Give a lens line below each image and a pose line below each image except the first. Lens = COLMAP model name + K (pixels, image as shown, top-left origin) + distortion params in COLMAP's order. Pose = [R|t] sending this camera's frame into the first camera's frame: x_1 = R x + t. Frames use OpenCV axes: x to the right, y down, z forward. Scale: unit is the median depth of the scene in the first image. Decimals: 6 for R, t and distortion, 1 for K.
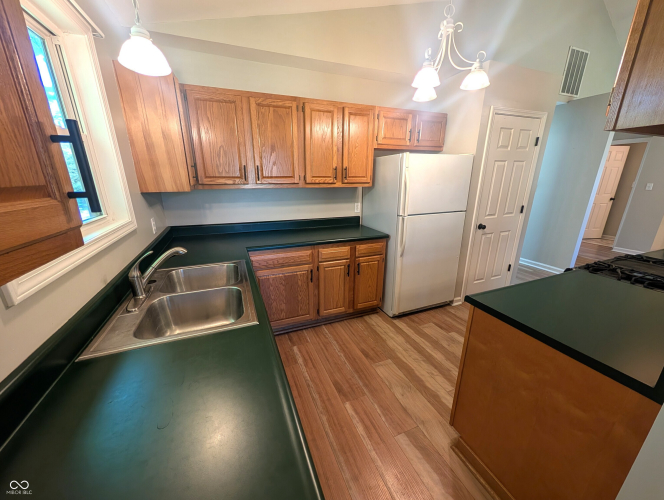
lens RADIAL K [[250.7, 0, 330.3], [0, 250.7, 251.3], [0, 0, 1]] dist [-0.000694, 0.000362]
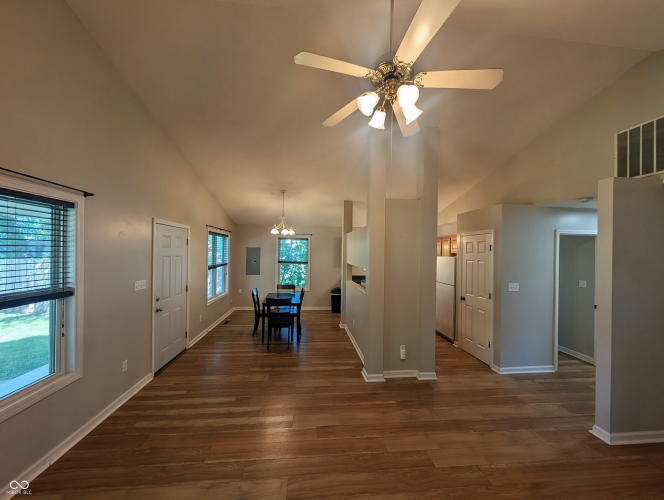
lens RADIAL K [[250.7, 0, 330.3], [0, 250.7, 251.3], [0, 0, 1]] dist [-0.000694, 0.000362]
pose [[-0.281761, -0.002564, -0.959481, 2.999657], [-0.297295, 0.951016, 0.084762, -0.338360], [0.912264, 0.309132, -0.268721, 0.703825]]
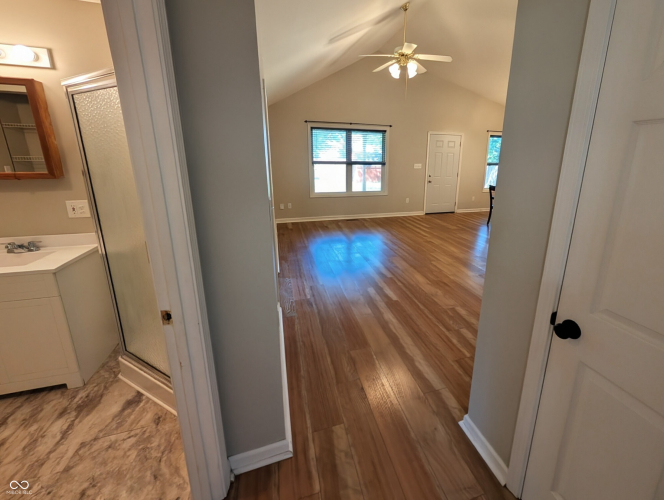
lens RADIAL K [[278.3, 0, 366.5], [0, 278.3, 224.2], [0, 0, 1]] dist [0.000532, 0.000193]
pose [[-0.997432, -0.027225, 0.066241, 2.330134], [0.010485, 0.859454, 0.511105, -0.794231], [-0.070846, 0.510487, -0.856962, 2.534151]]
